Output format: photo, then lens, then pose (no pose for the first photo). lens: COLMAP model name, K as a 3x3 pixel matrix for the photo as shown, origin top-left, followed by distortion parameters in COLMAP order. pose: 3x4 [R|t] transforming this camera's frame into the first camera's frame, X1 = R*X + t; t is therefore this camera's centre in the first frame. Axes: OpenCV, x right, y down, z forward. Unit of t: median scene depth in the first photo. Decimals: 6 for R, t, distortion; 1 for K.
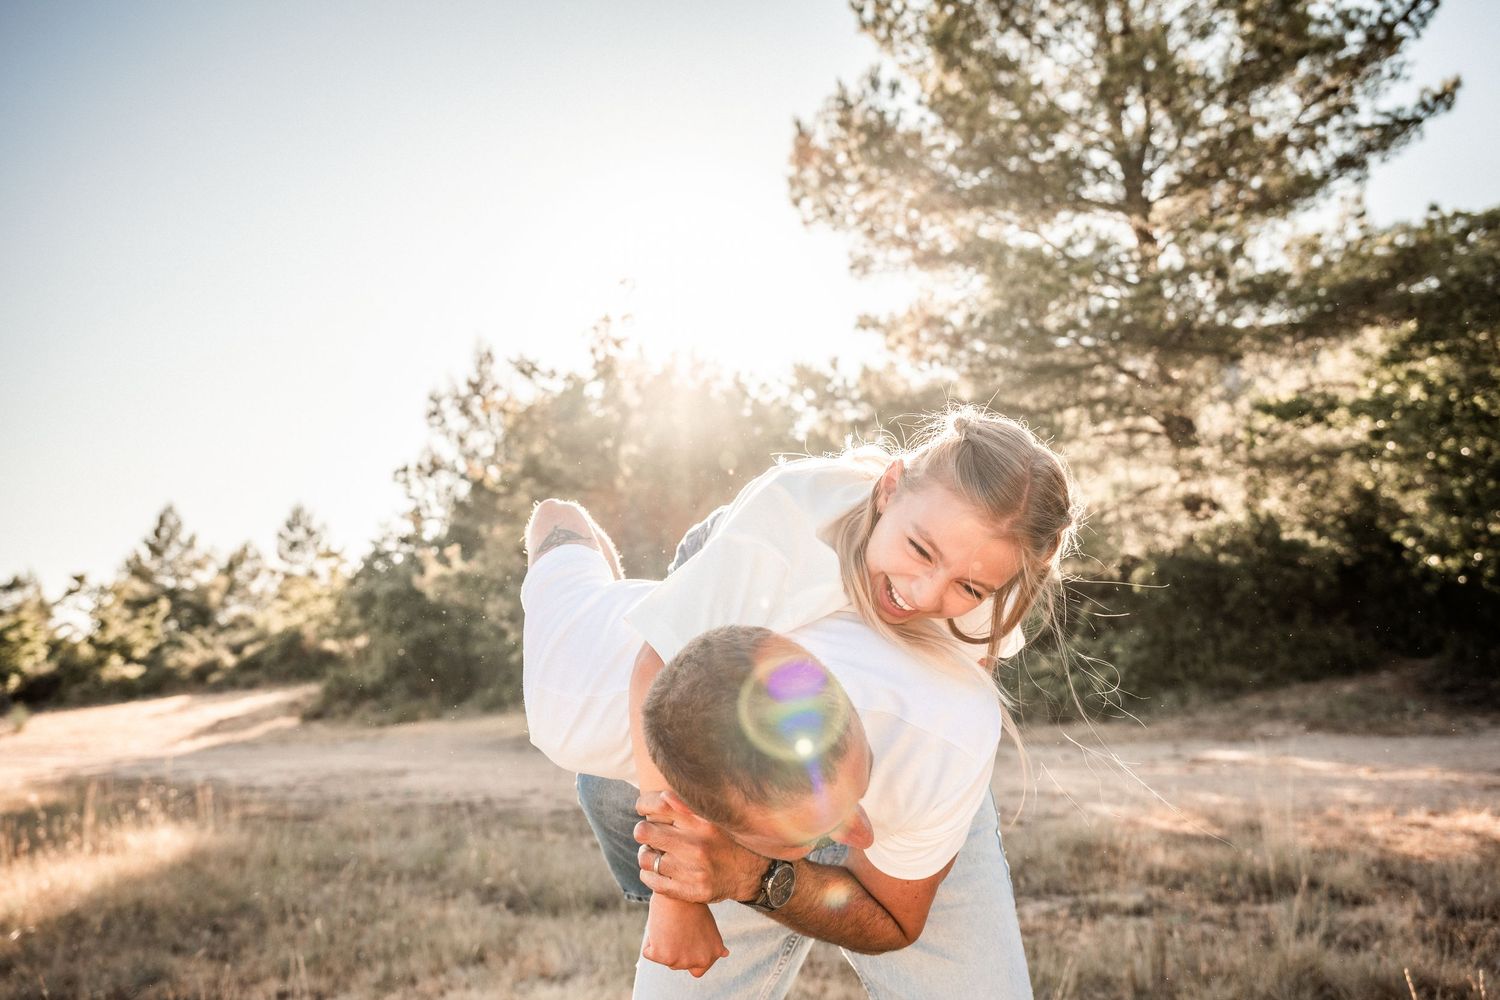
lens RADIAL K [[1359.0, 0, 749.4], [0, 1359.0, 520.4], [0, 0, 1]] dist [0.000476, 0.001257]
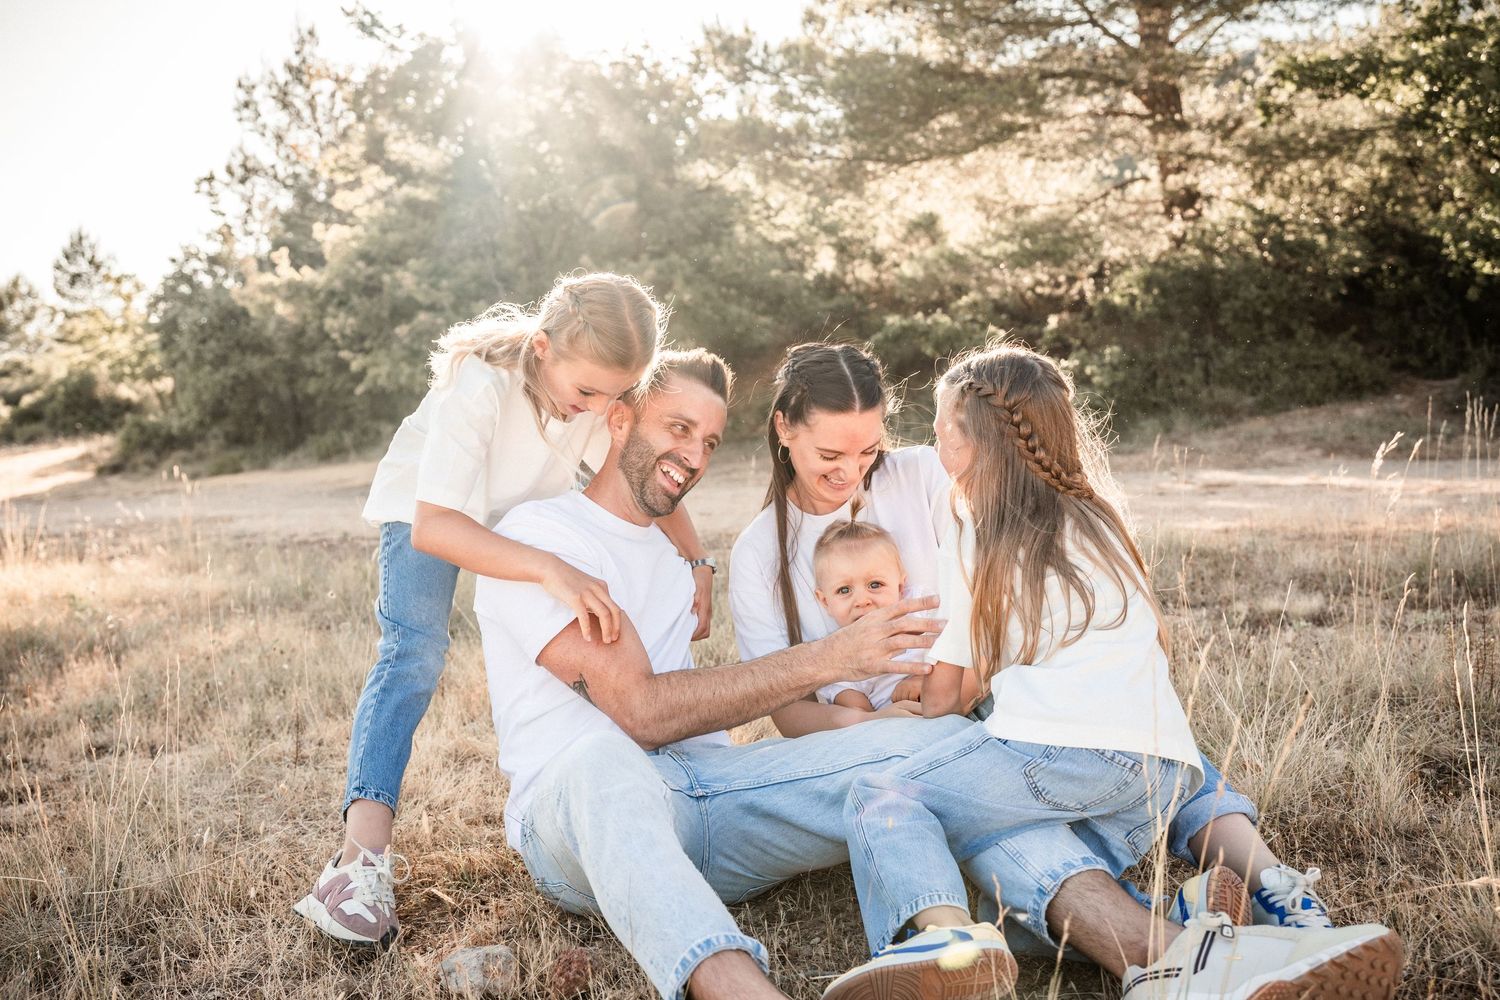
lens RADIAL K [[1491.7, 0, 750.9], [0, 1491.7, 484.3], [0, 0, 1]] dist [0.015032, 0.008573]
pose [[0.995223, -0.002746, 0.097588, -0.026089], [-0.010879, 0.990260, 0.138808, 0.031330], [-0.097019, -0.139206, 0.985499, 0.073775]]
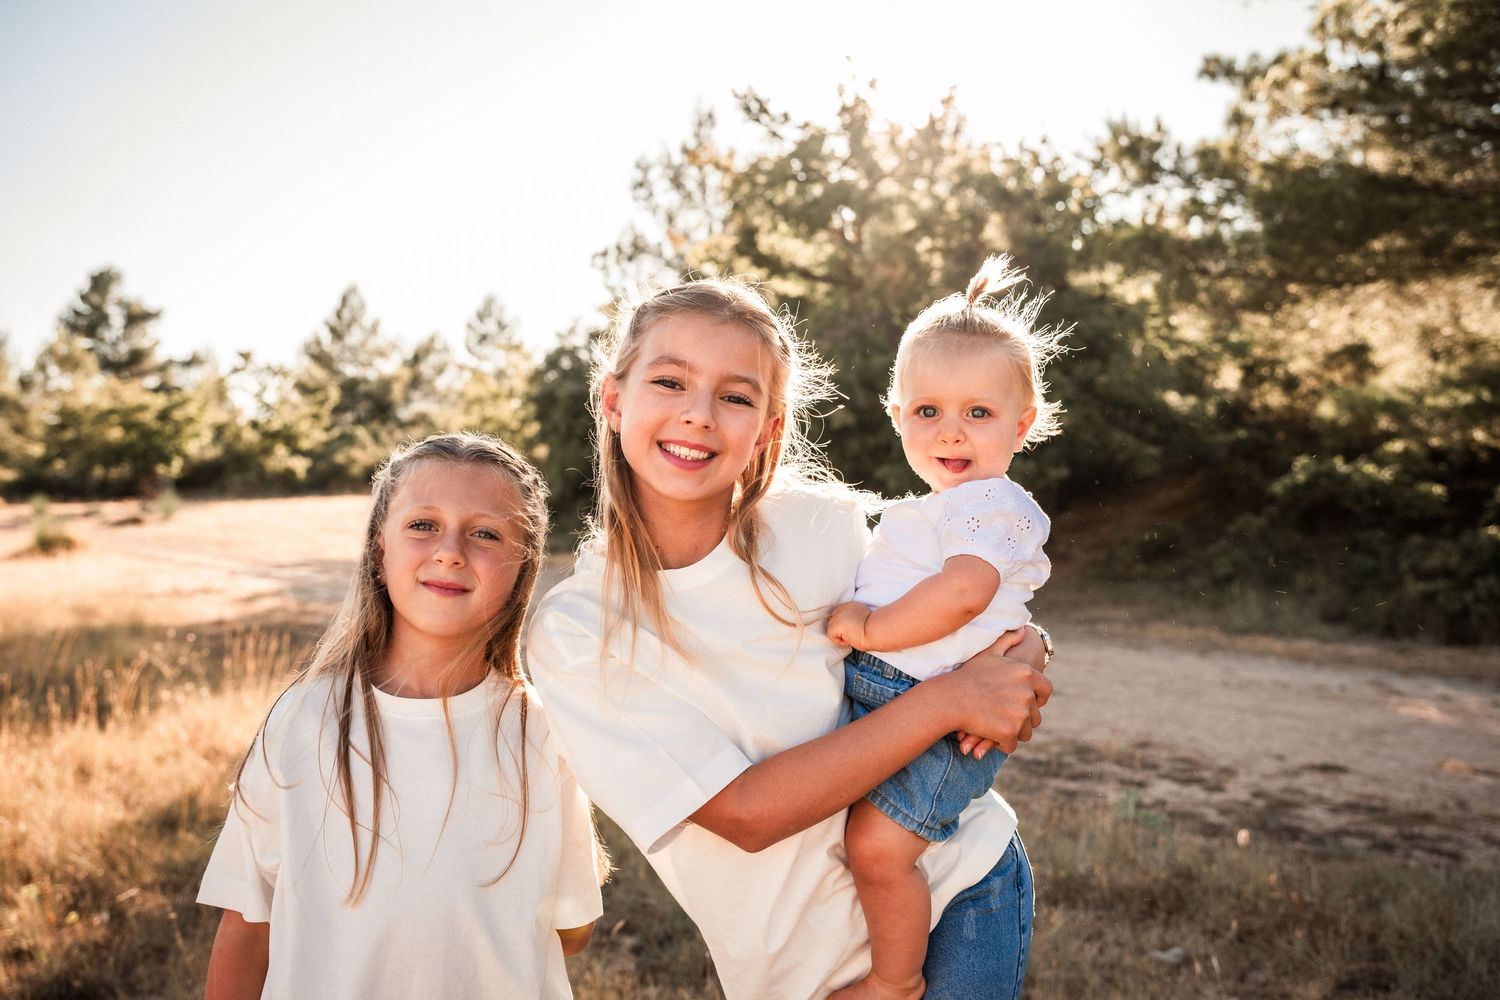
lens RADIAL K [[1506.9, 0, 750.0], [0, 1506.9, 500.0], [0, 0, 1]] dist [-0.006711, 0.019180]
pose [[0.984691, 0.087446, -0.150784, -0.017608], [-0.071637, 0.991645, 0.107274, 0.013673], [0.158905, -0.094830, 0.982729, 0.144535]]
